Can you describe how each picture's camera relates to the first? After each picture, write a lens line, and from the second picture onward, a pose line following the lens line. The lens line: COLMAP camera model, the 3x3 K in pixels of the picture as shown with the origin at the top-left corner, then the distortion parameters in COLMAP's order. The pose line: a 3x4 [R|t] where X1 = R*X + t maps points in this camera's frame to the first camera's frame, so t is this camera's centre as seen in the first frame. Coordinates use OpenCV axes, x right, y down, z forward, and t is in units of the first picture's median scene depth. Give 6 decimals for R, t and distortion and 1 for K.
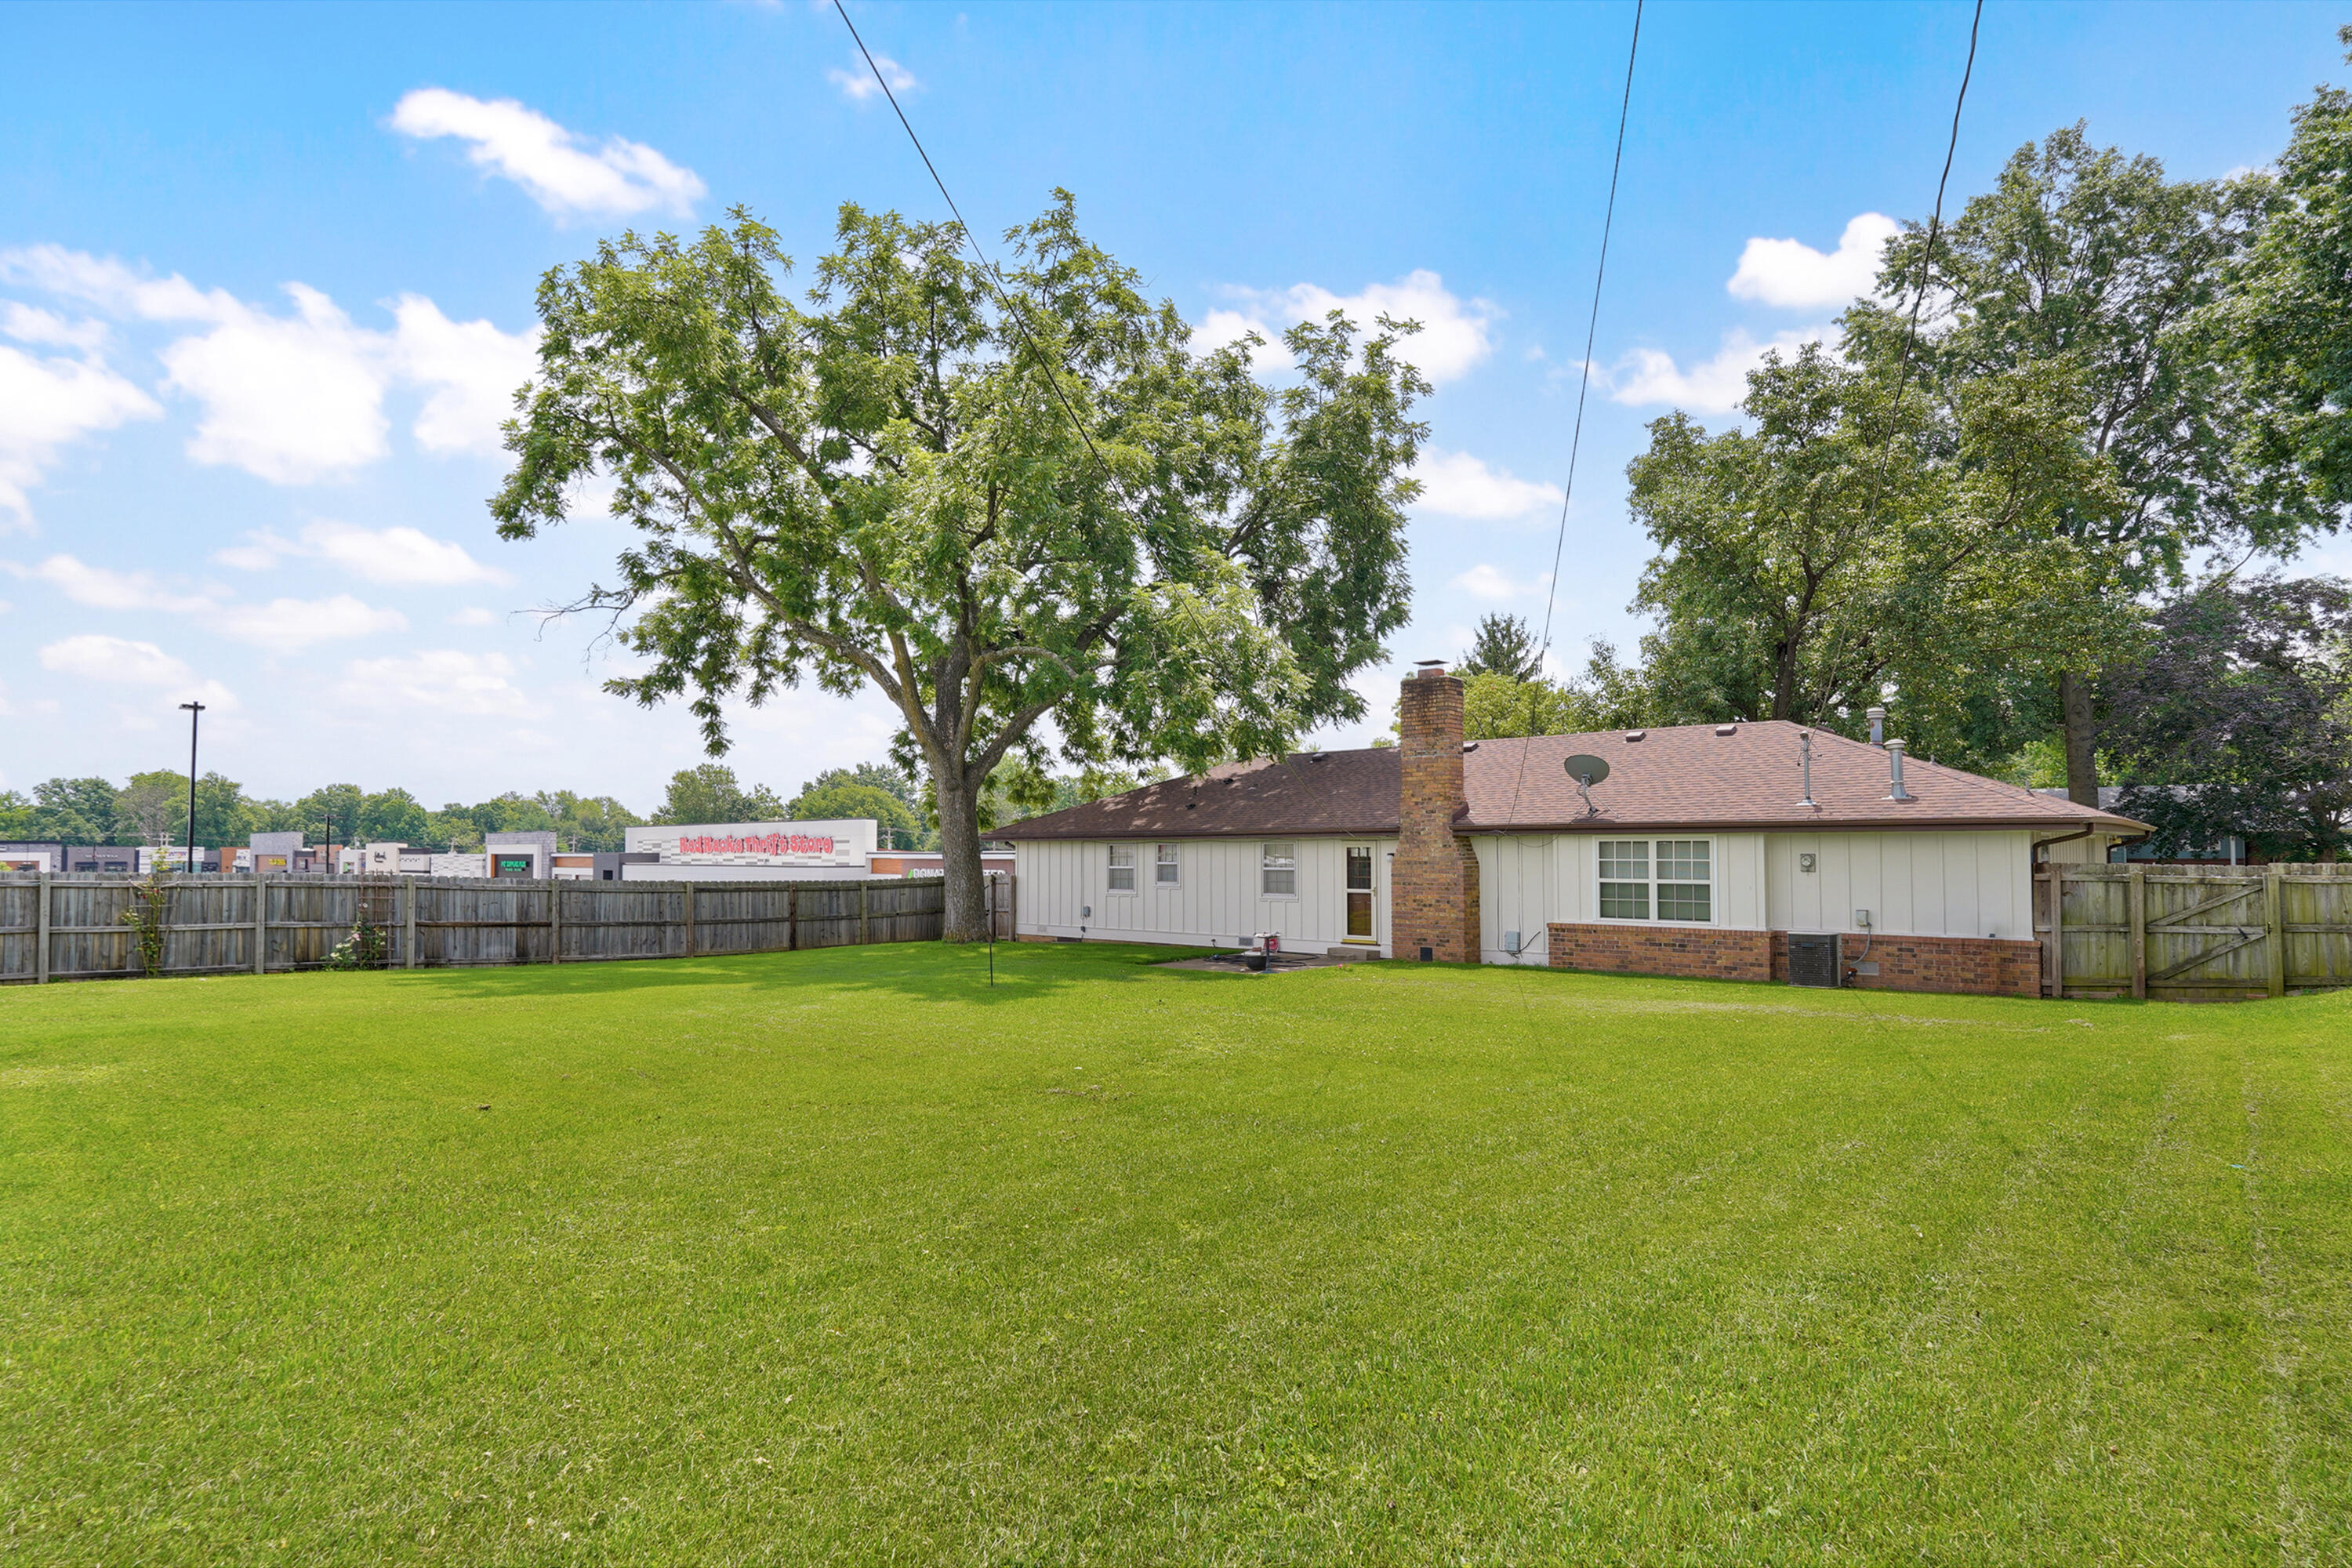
lens RADIAL K [[1217.5, 0, 1169.9], [0, 1217.5, 795.1], [0, 0, 1]] dist [-0.006854, 0.000840]
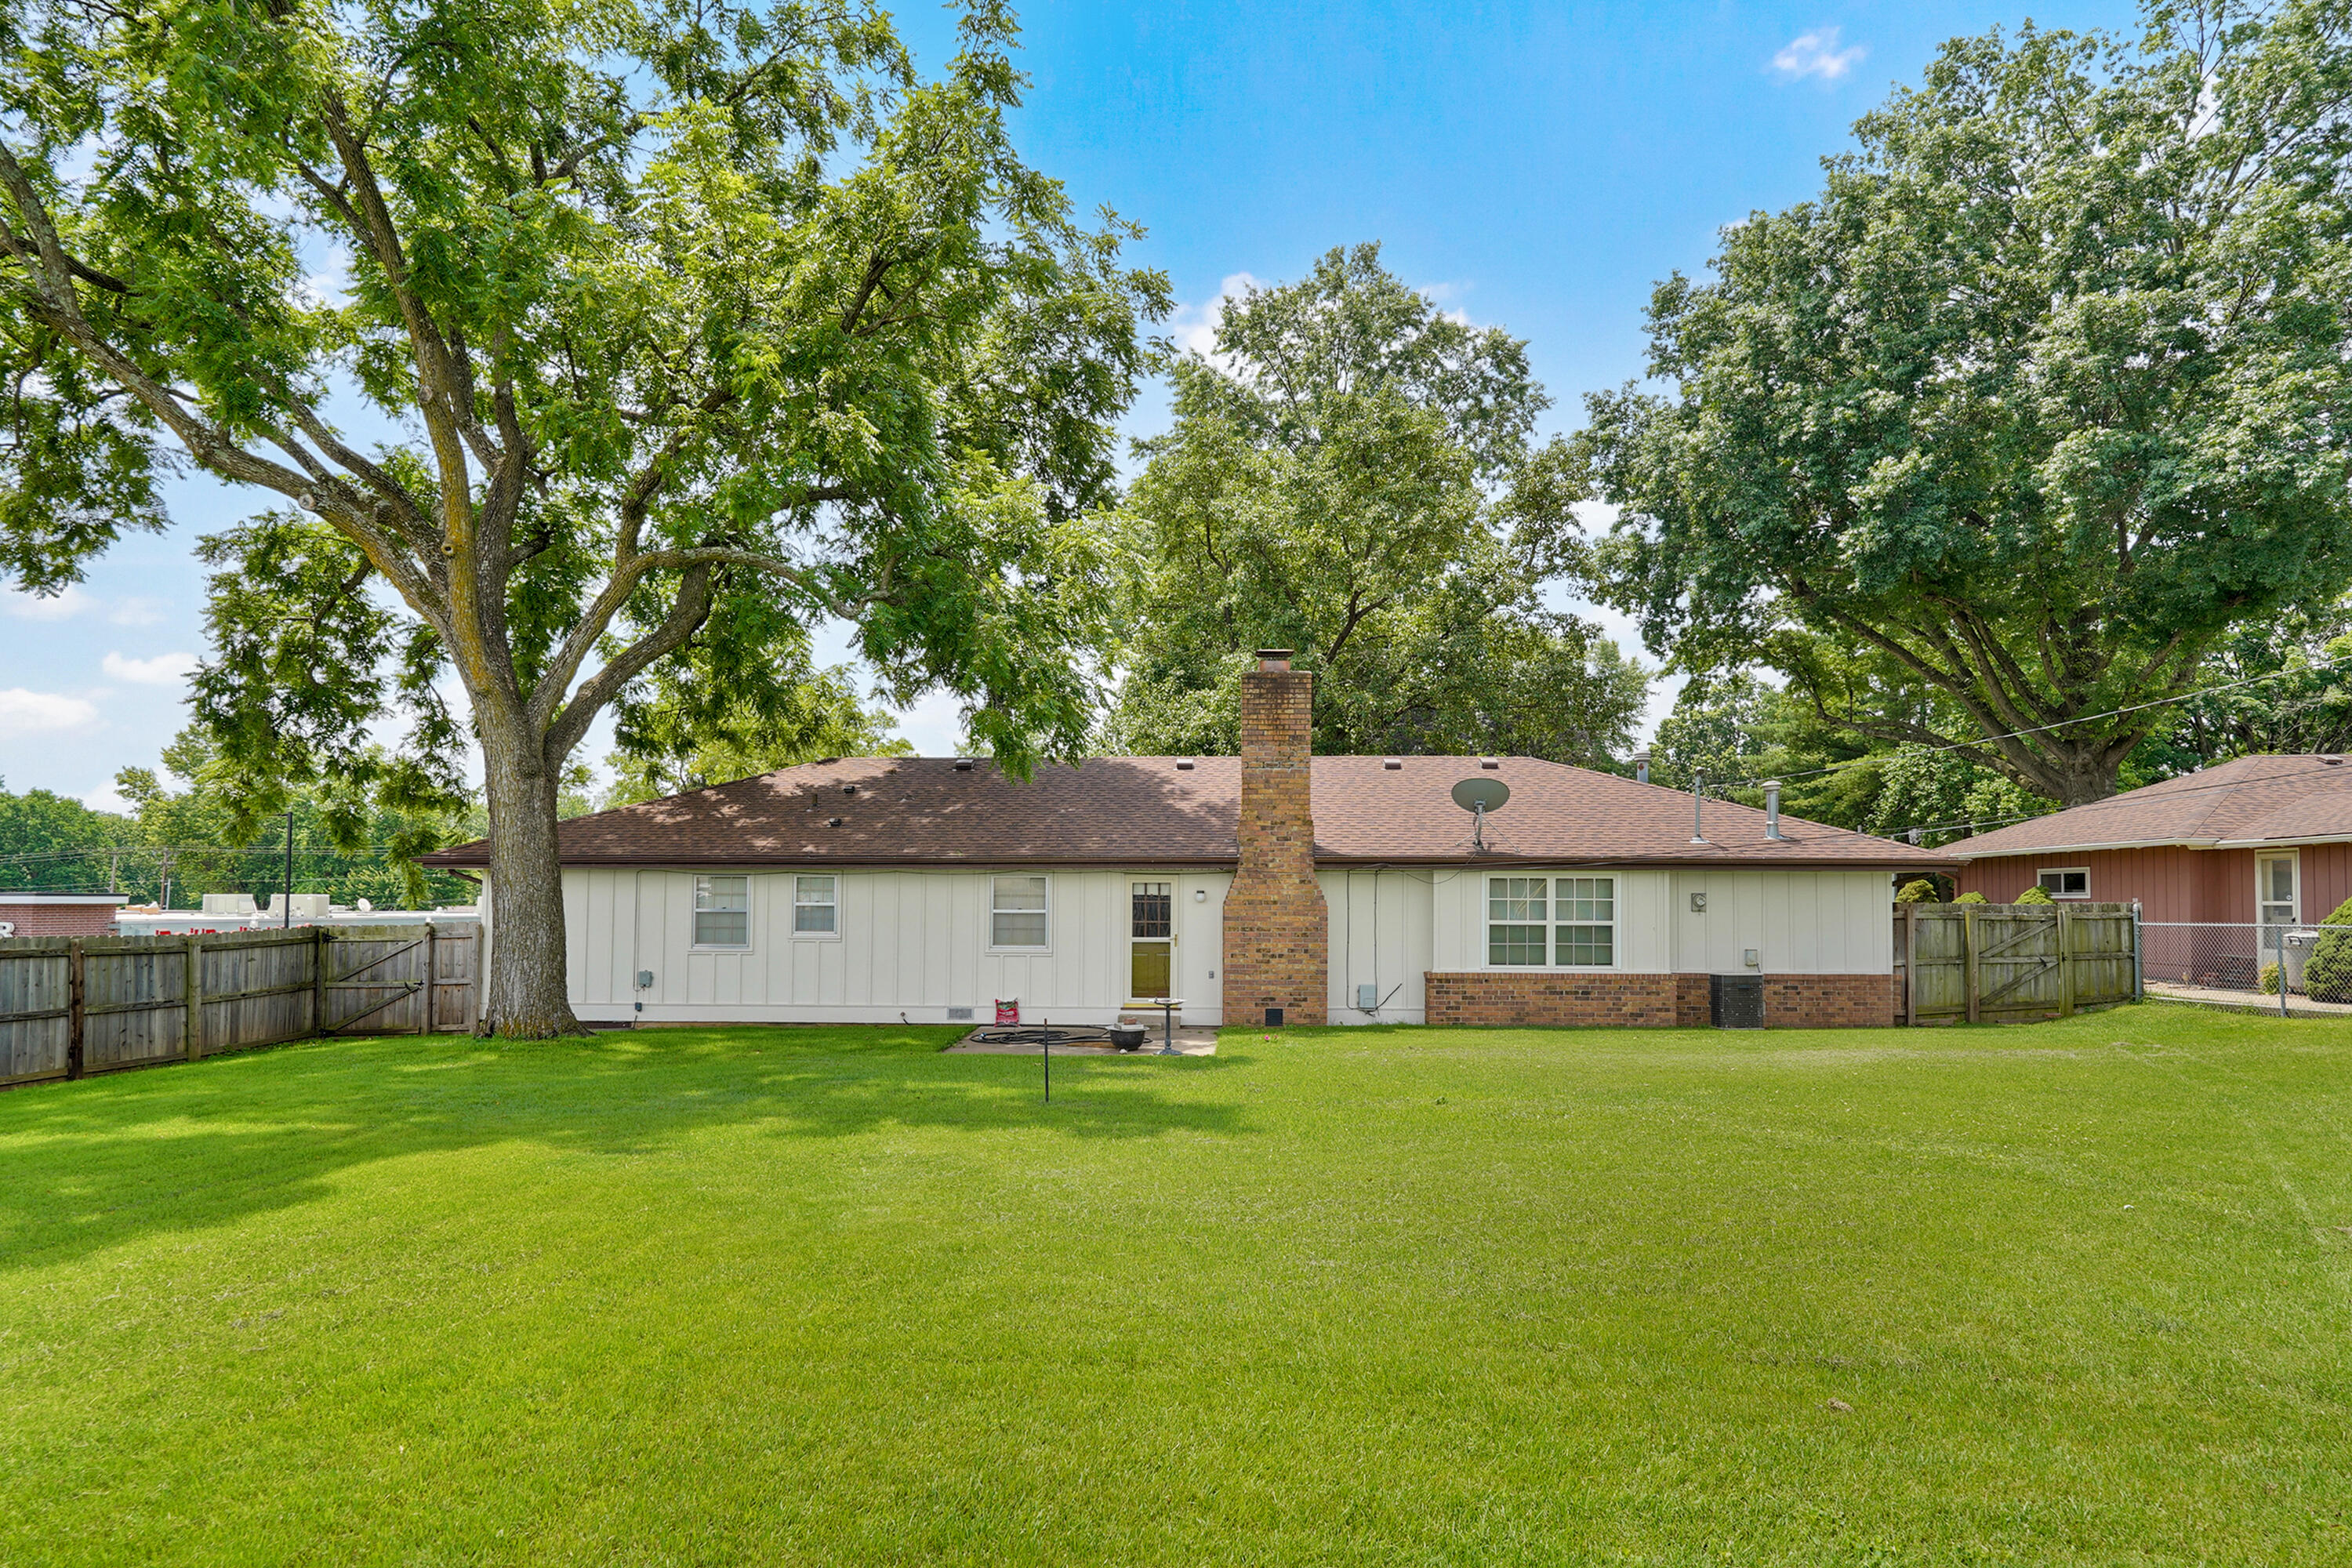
lens RADIAL K [[1357.3, 0, 1129.0], [0, 1357.3, 849.7], [0, 0, 1]] dist [-0.007876, 0.000563]
pose [[0.774382, 0.027625, 0.632114, -0.465581], [-0.034010, 0.999419, -0.002013, 0.028392], [-0.631803, -0.019940, 0.774872, 0.405697]]
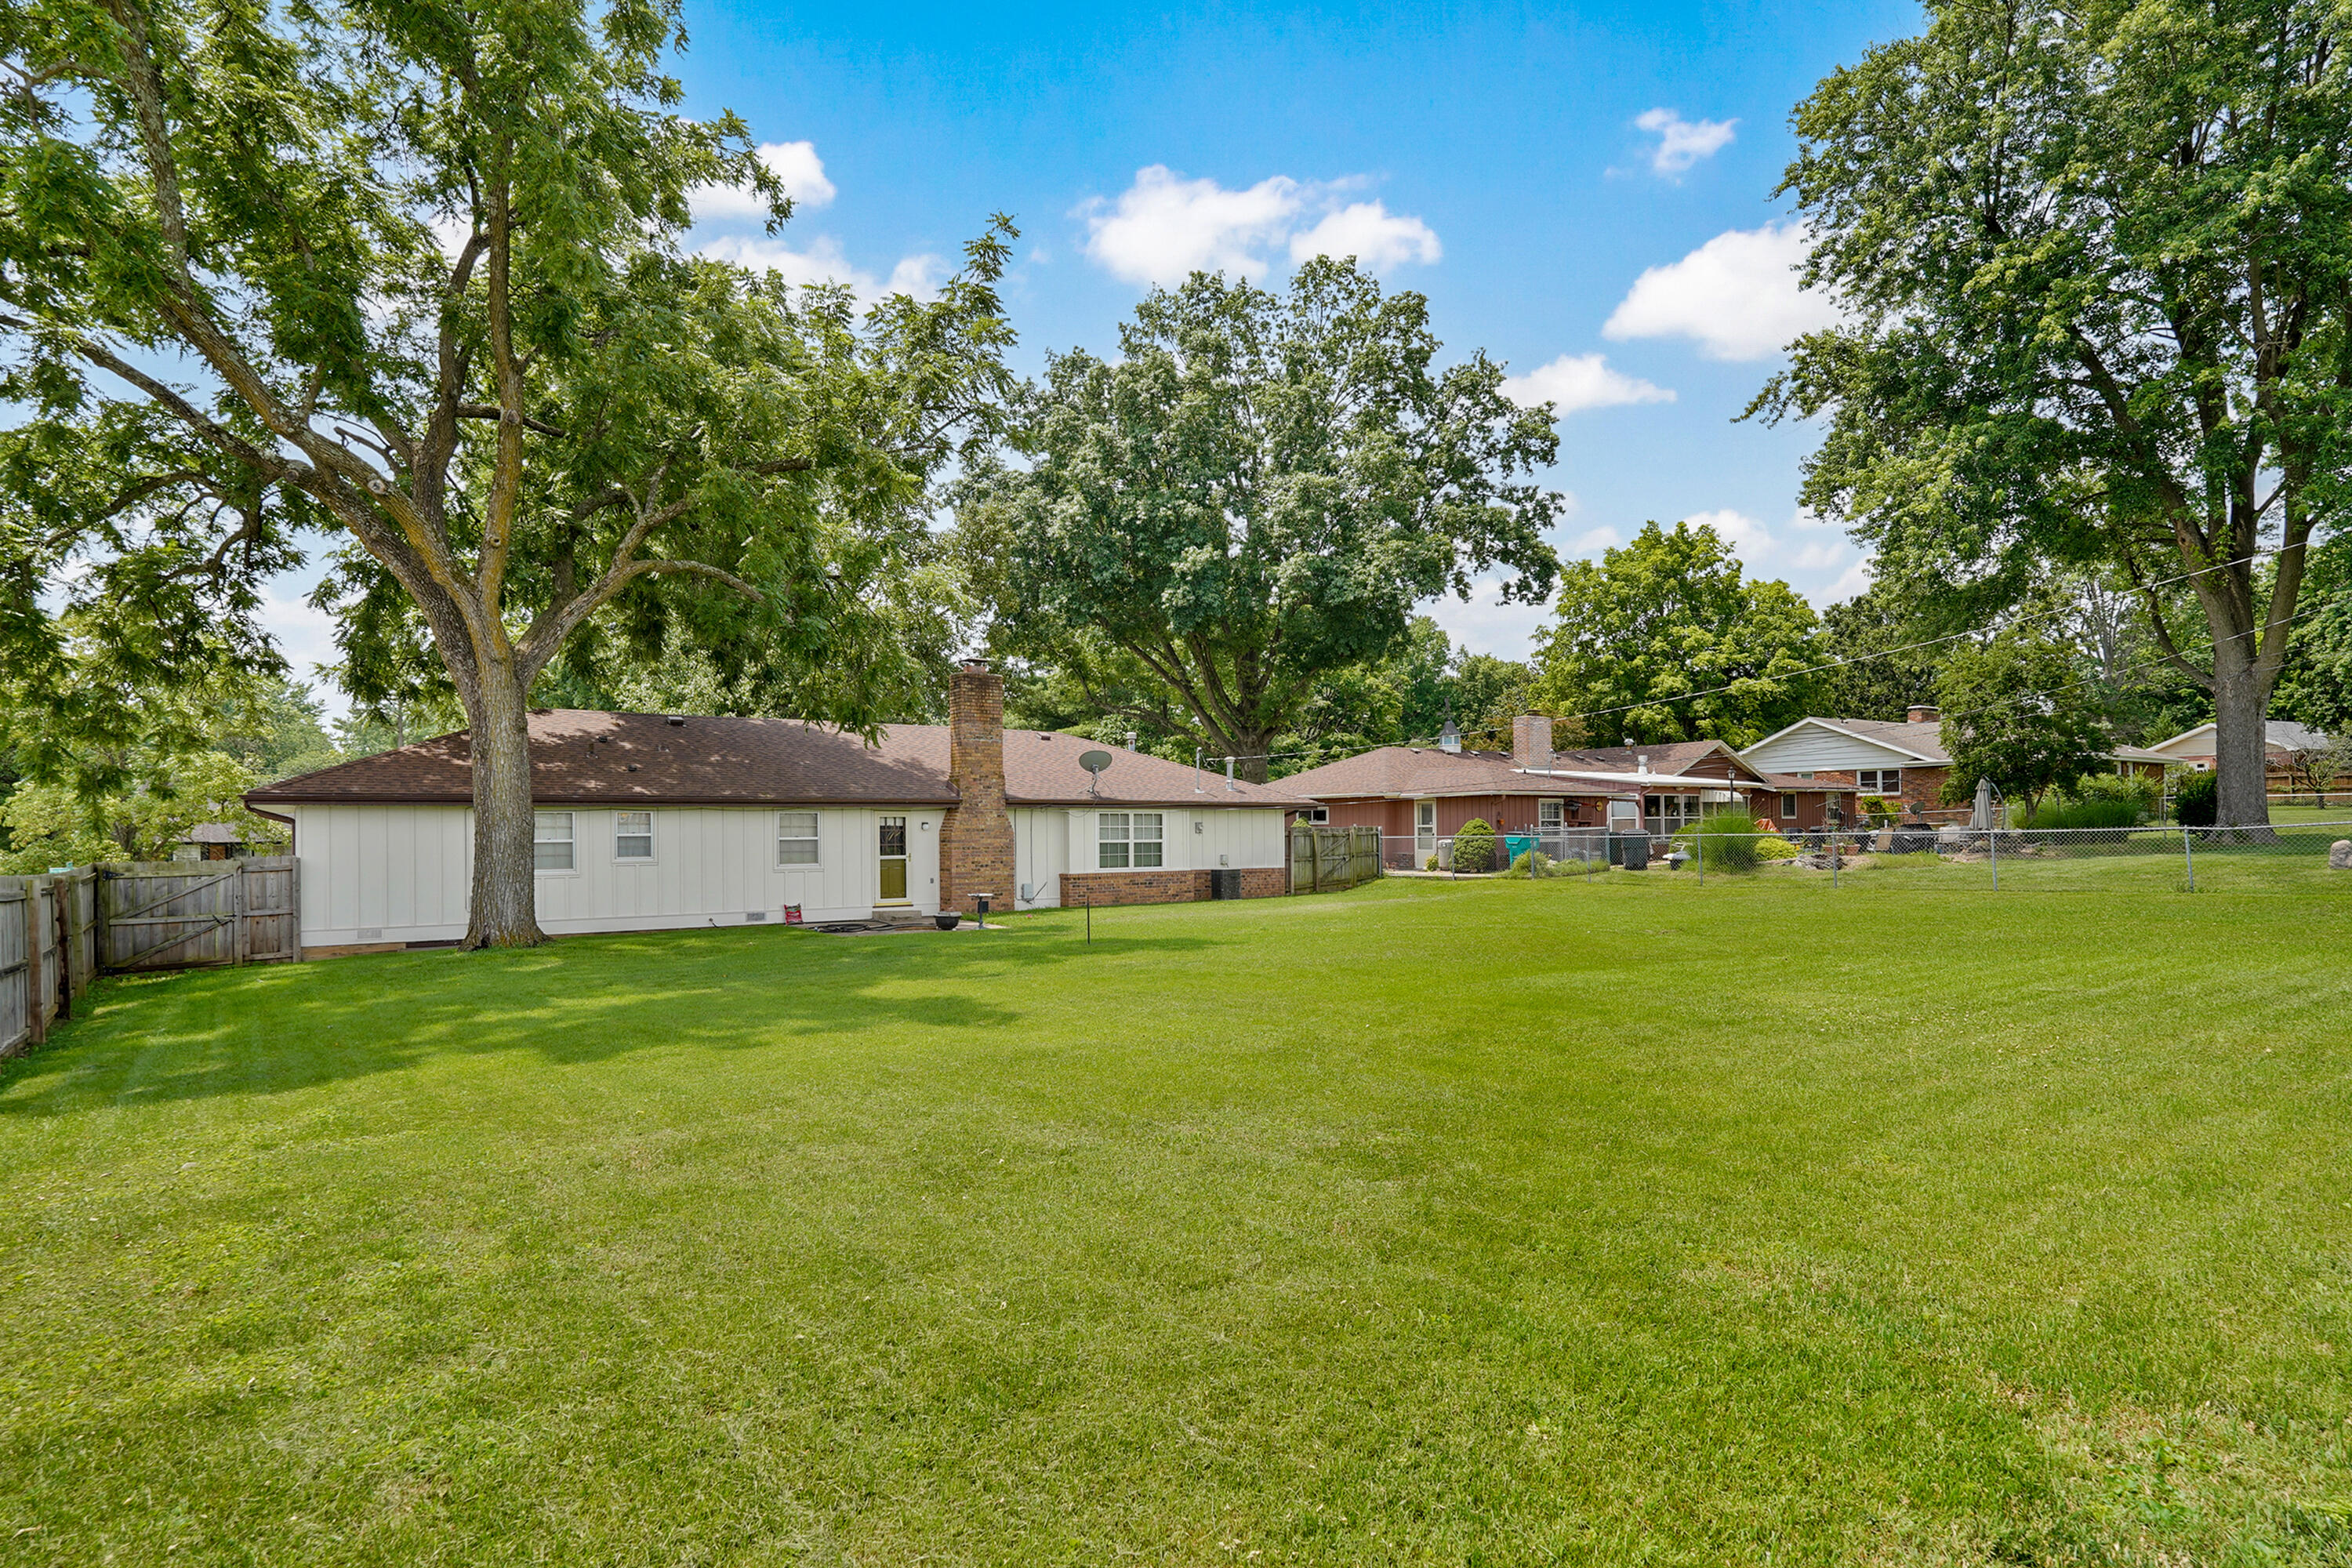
lens RADIAL K [[1217.5, 0, 1168.6], [0, 1217.5, 798.7], [0, 0, 1]] dist [-0.006854, 0.000840]
pose [[0.221023, 0.024822, 0.974953, -0.990562], [-0.038923, 0.999104, -0.016613, 0.041154], [-0.974492, -0.034276, 0.221791, 0.611687]]
